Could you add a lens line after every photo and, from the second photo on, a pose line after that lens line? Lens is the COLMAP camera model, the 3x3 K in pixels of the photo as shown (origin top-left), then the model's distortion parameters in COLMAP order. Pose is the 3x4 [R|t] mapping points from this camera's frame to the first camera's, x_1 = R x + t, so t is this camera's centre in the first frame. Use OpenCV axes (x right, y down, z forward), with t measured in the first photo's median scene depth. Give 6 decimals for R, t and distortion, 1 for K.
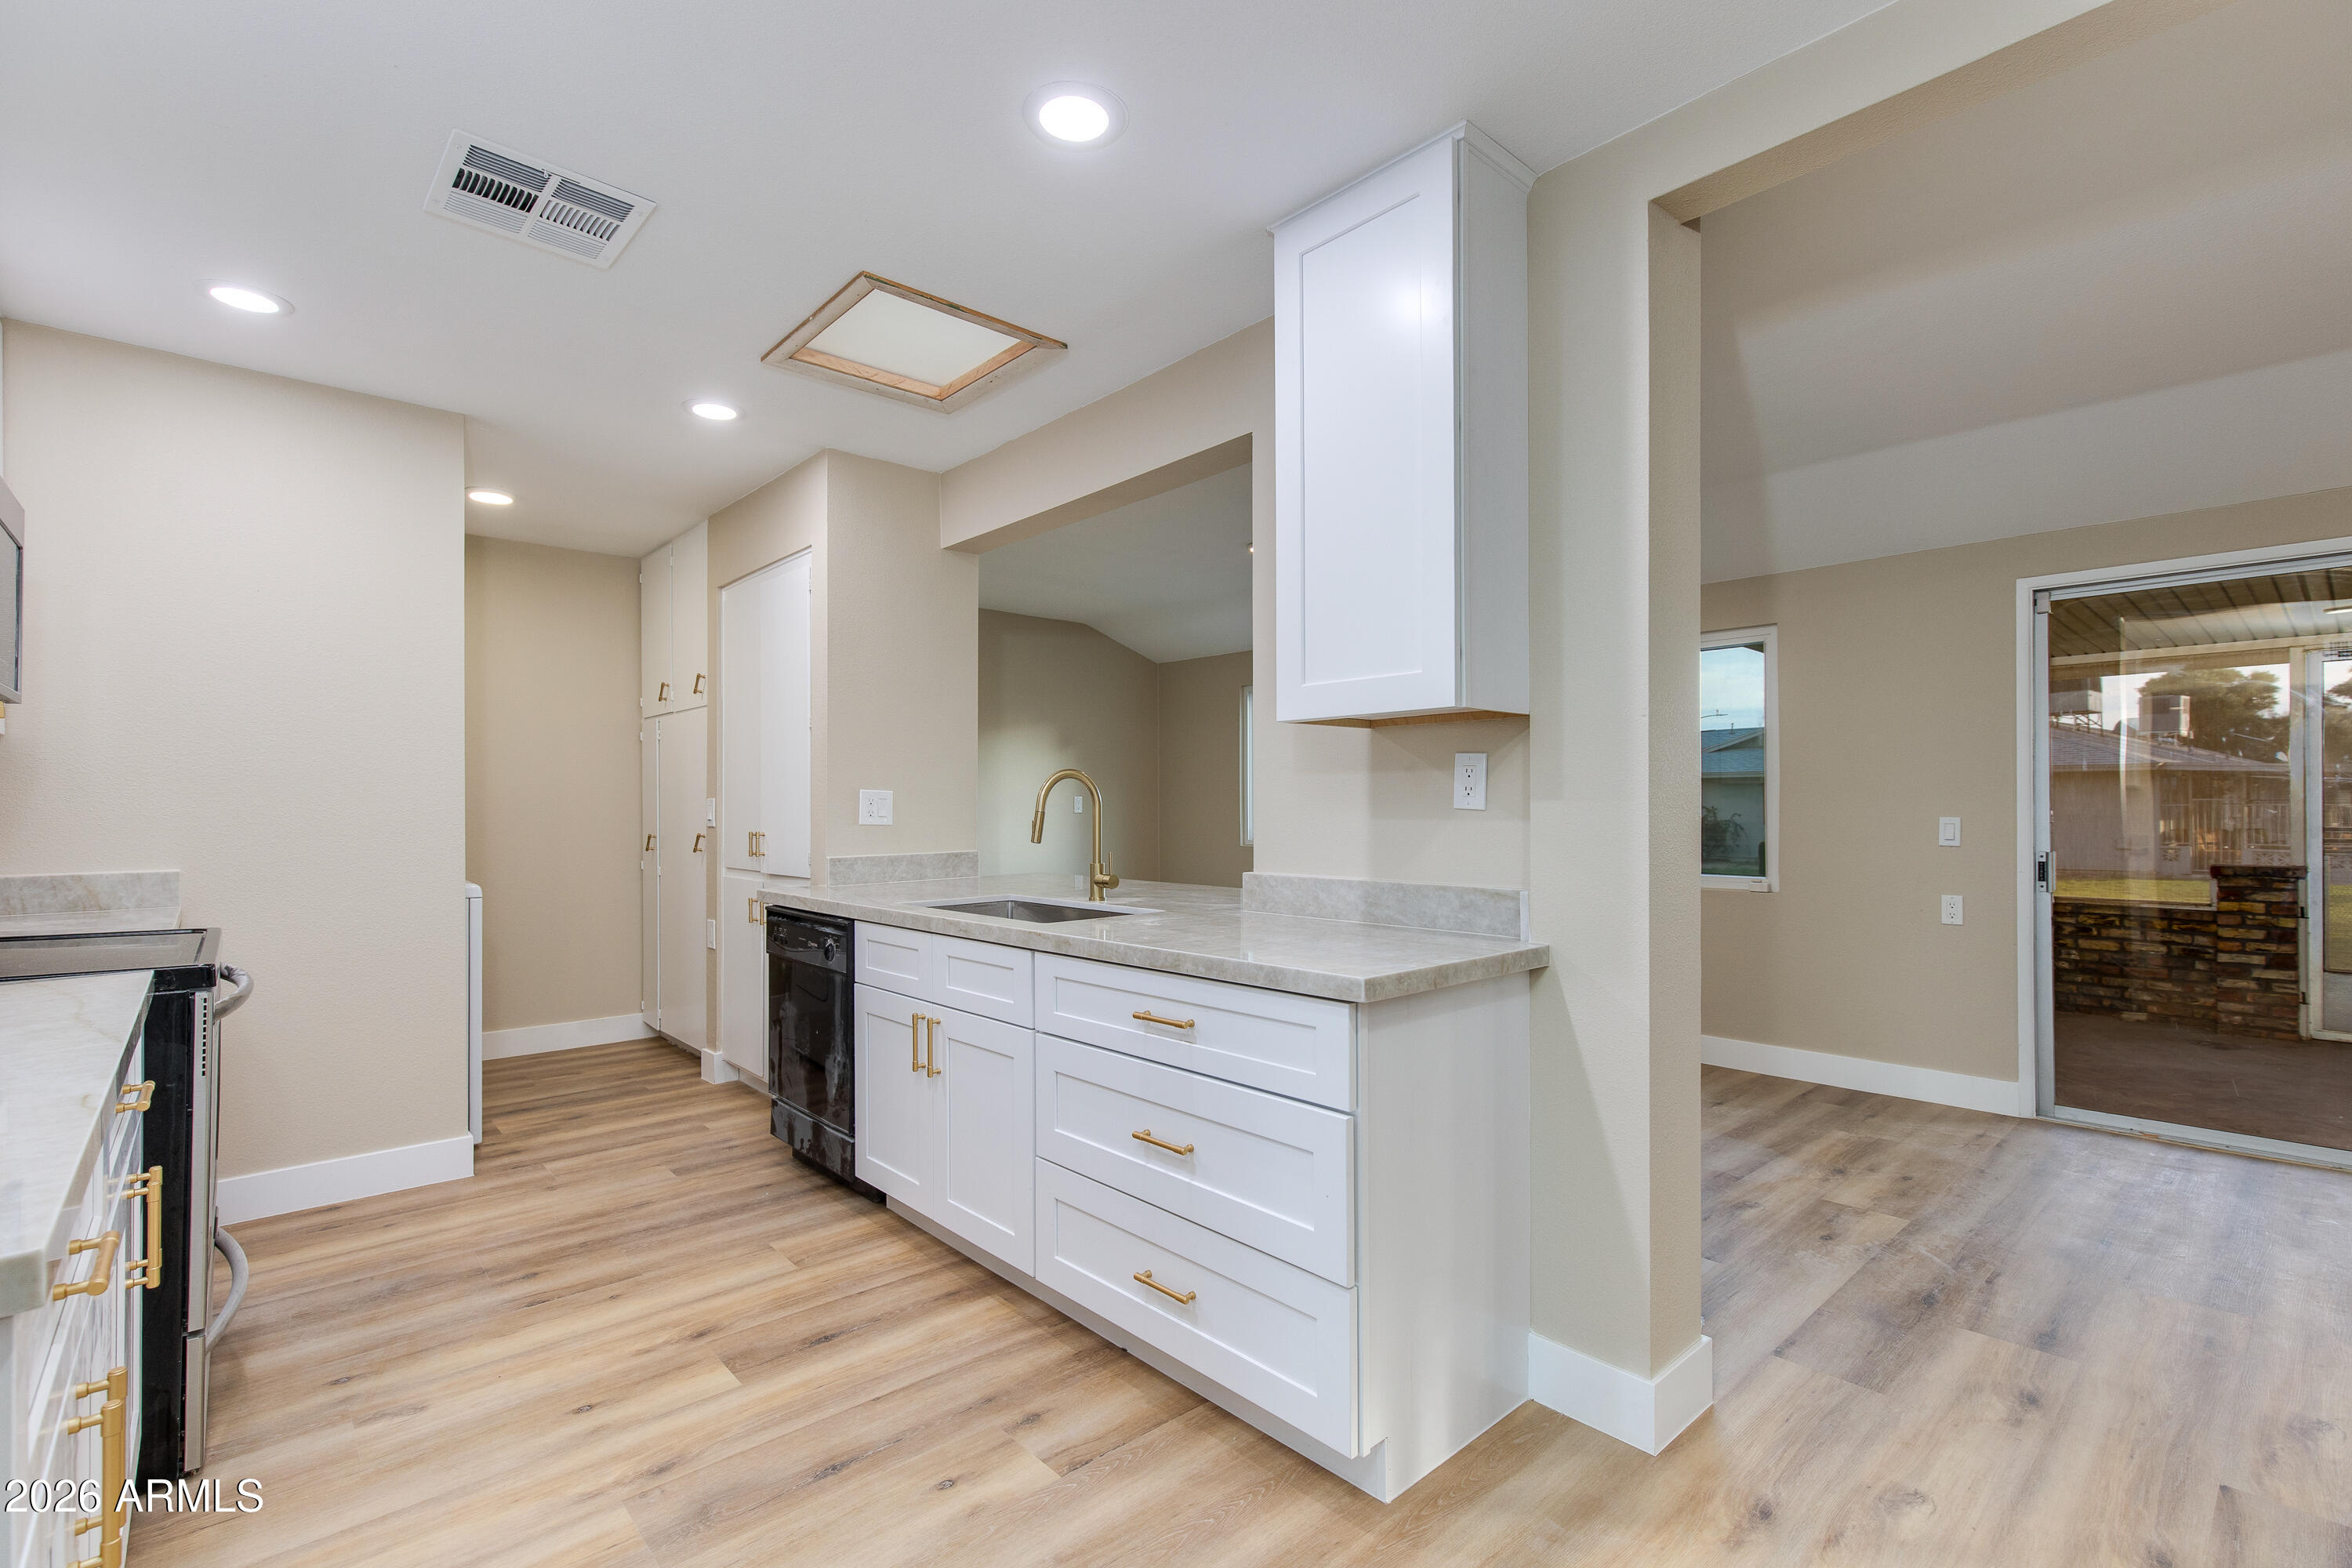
lens RADIAL K [[1067.1, 0, 1167.9], [0, 1067.1, 771.7], [0, 0, 1]] dist [0.008707, -0.001743]
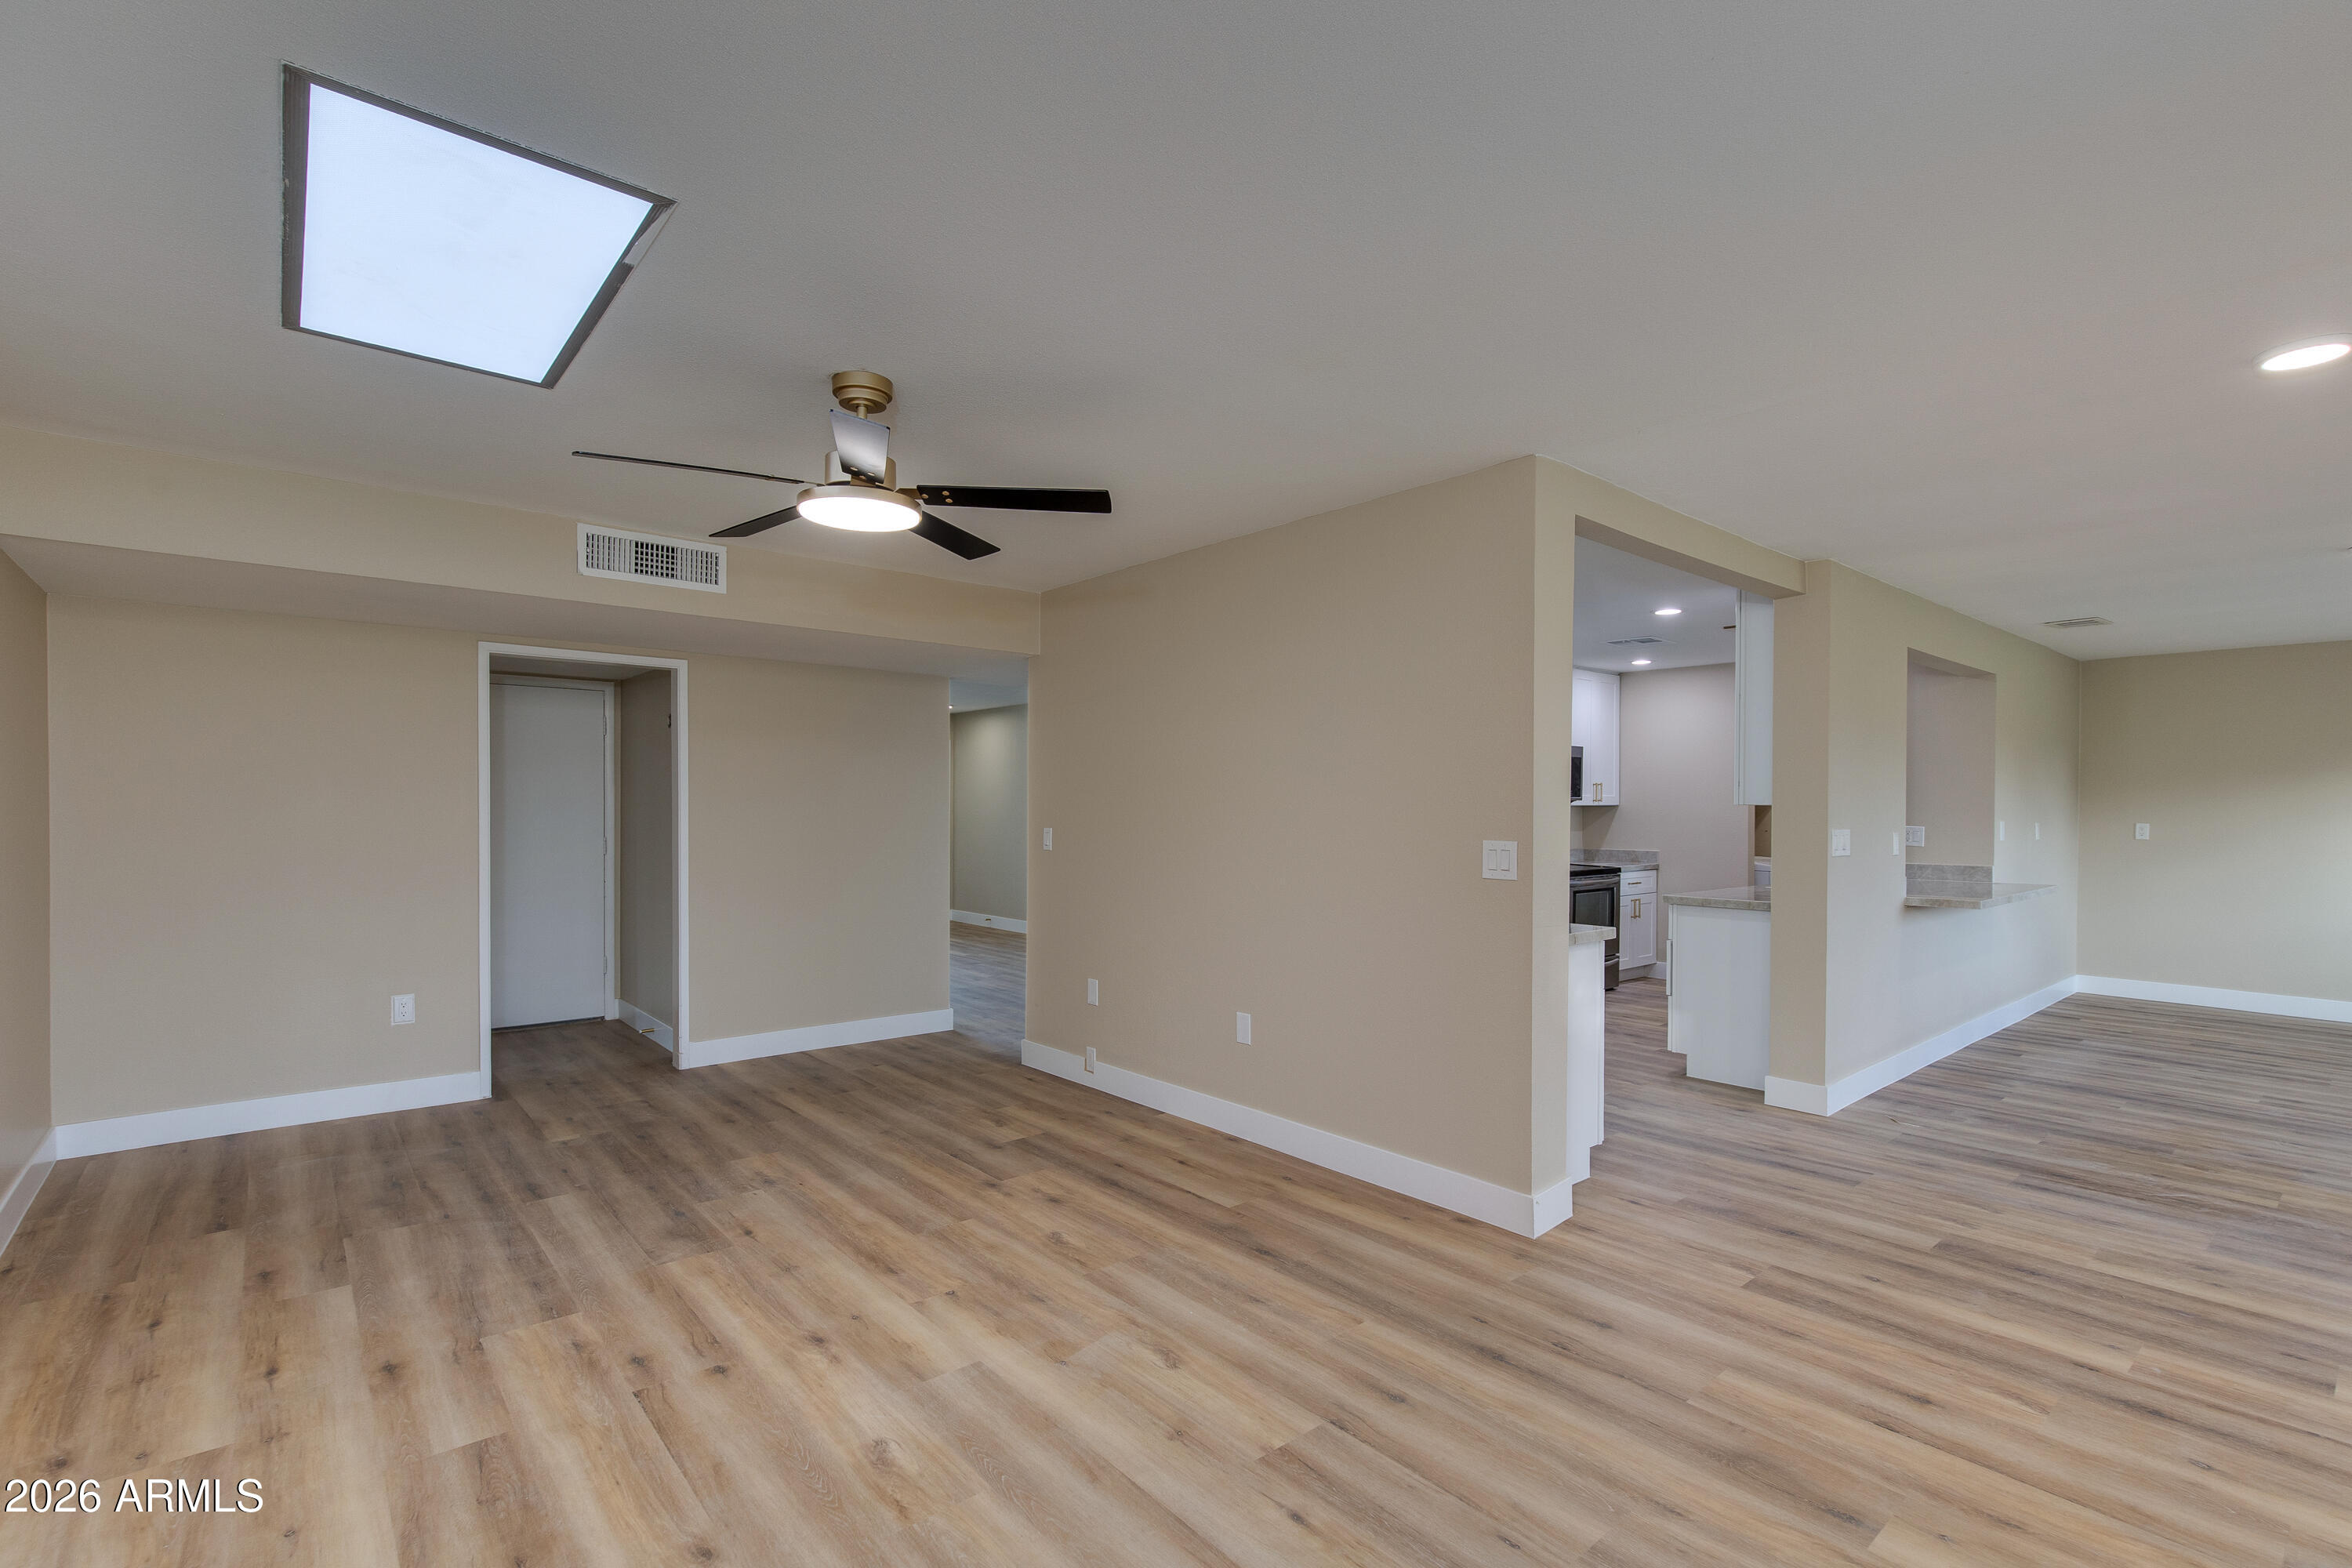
lens RADIAL K [[1063.5, 0, 1188.5], [0, 1063.5, 814.9], [0, 0, 1]] dist [0.004922, -0.000324]
pose [[-0.023033, 0.012307, -0.999659, 1.682841], [0.029479, 0.999498, 0.011626, -0.063768], [0.999300, -0.029201, -0.023384, -0.158727]]
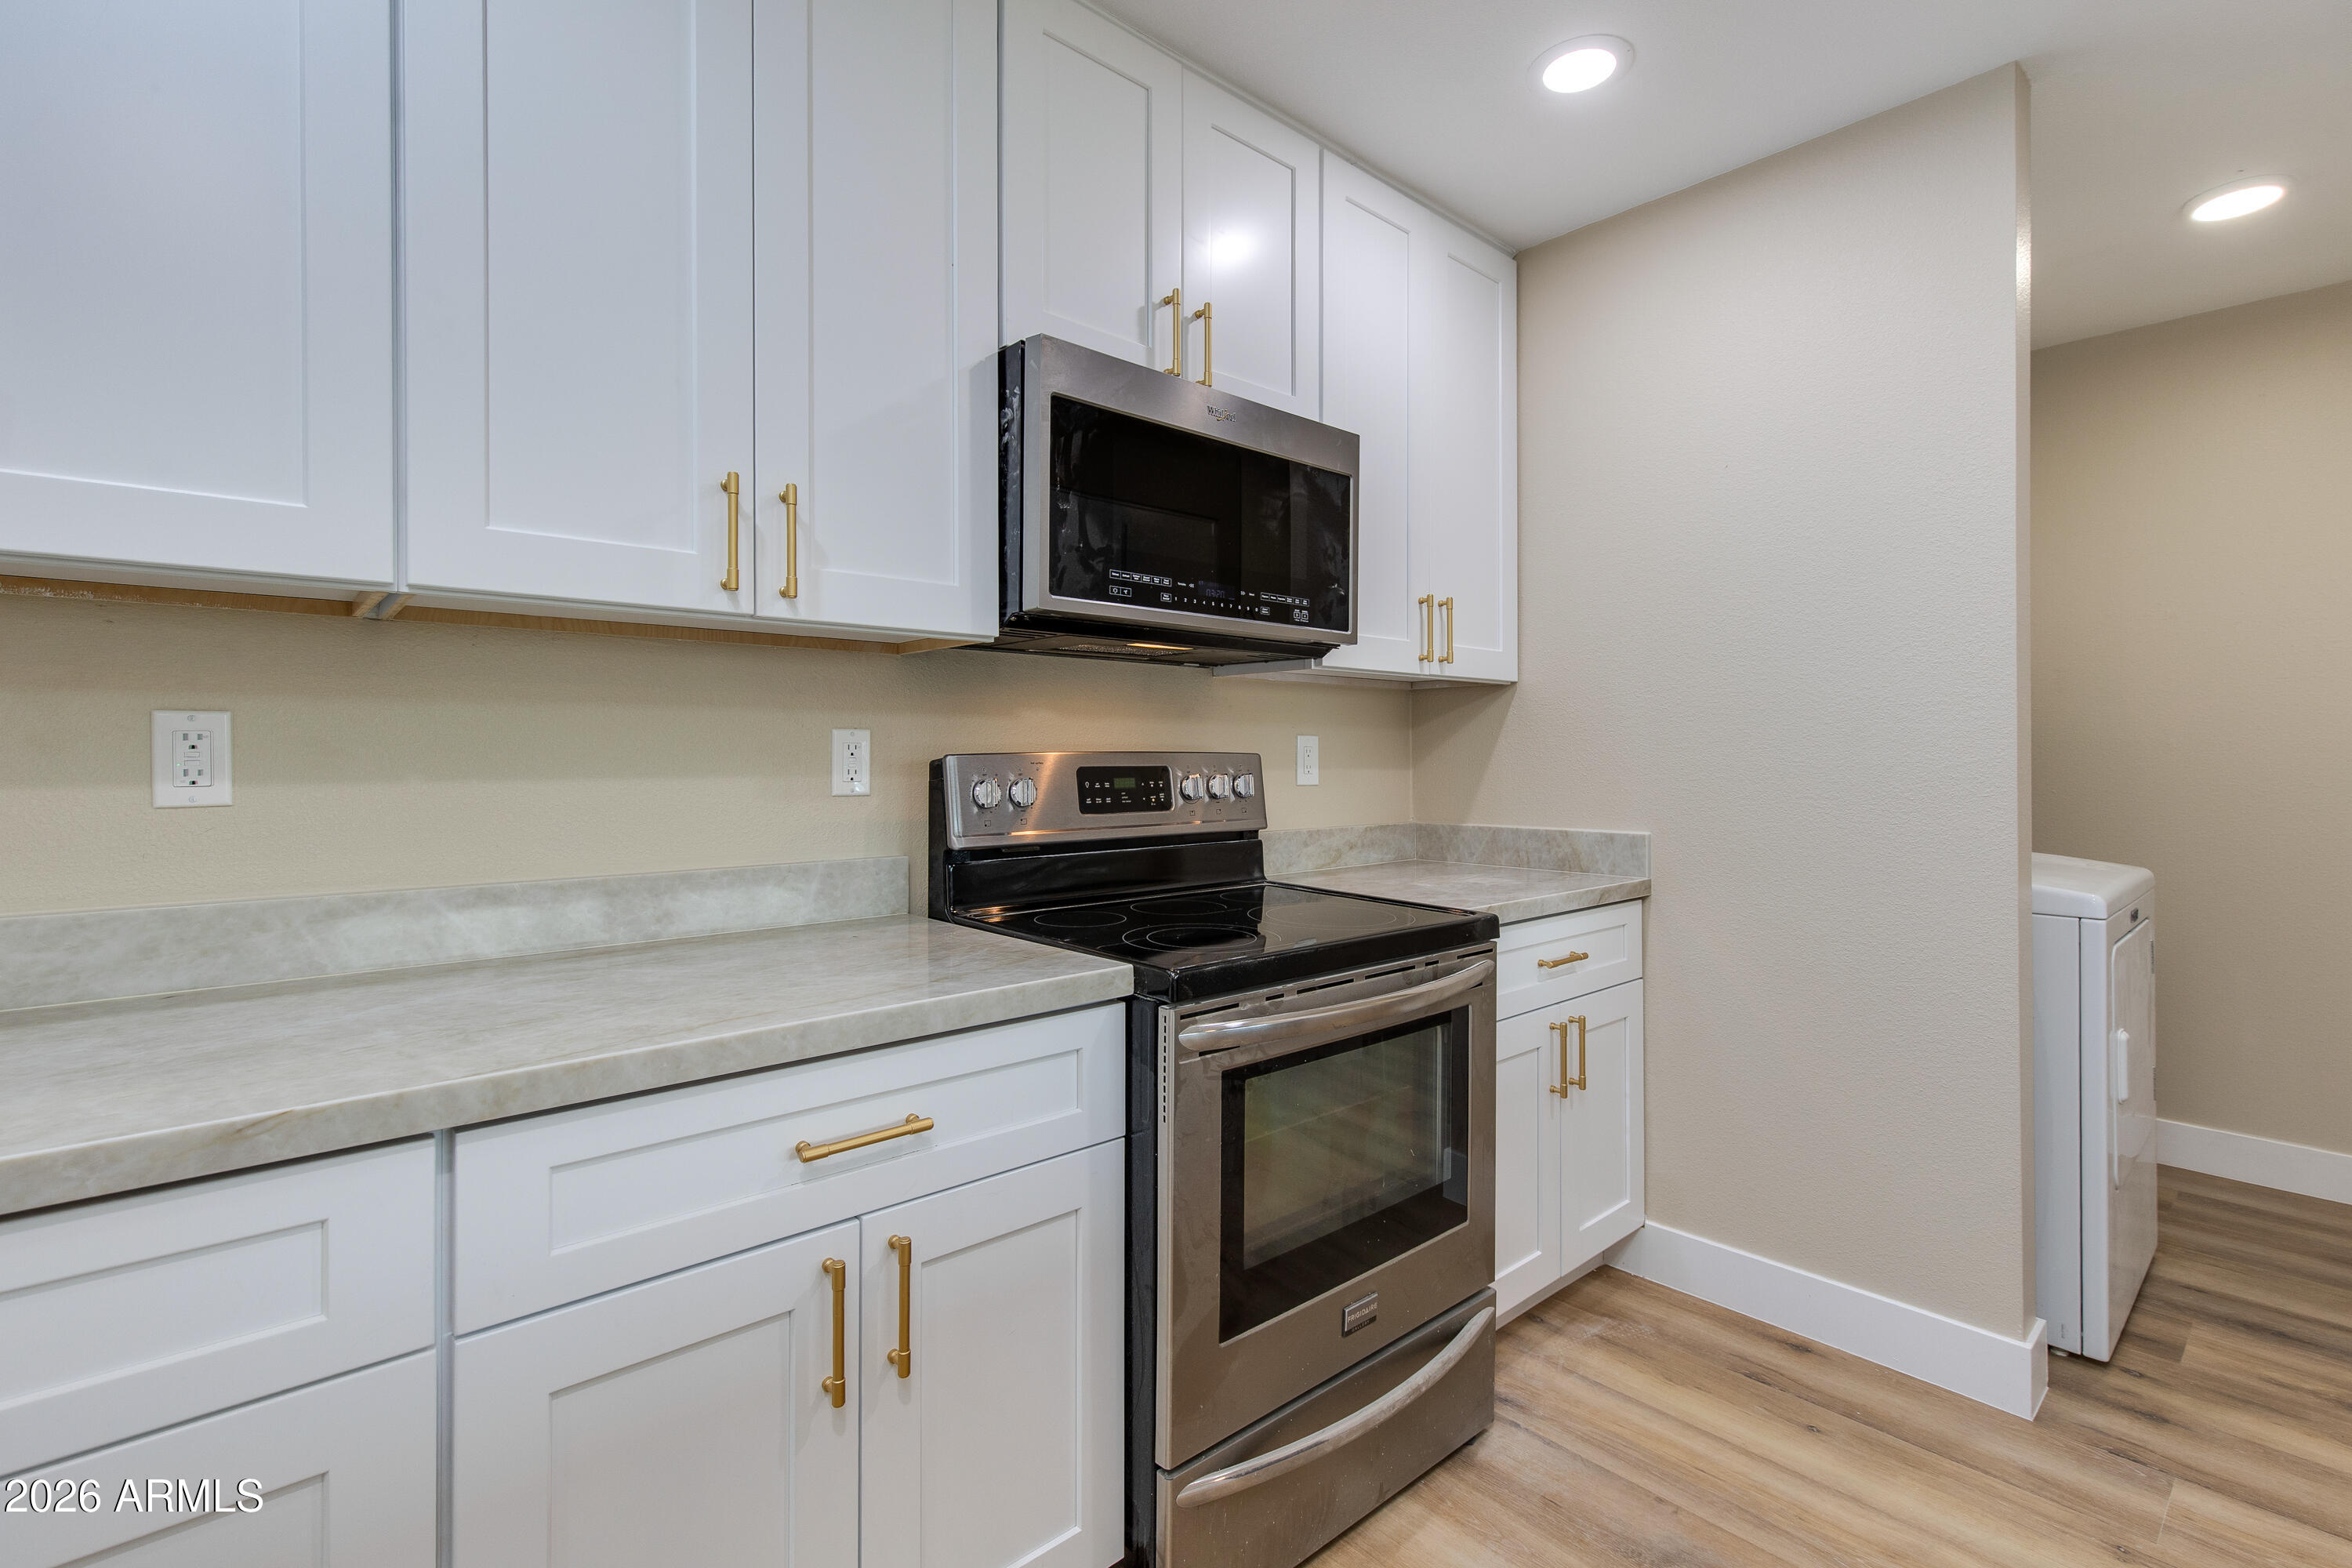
lens RADIAL K [[1063.5, 0, 1186.3], [0, 1063.5, 754.2], [0, 0, 1]] dist [0.004922, -0.000324]
pose [[0.000495, -0.000332, -1.000000, -0.092636], [0.034281, 0.999412, -0.000315, 0.017136], [0.999412, -0.034281, 0.000506, 0.561600]]
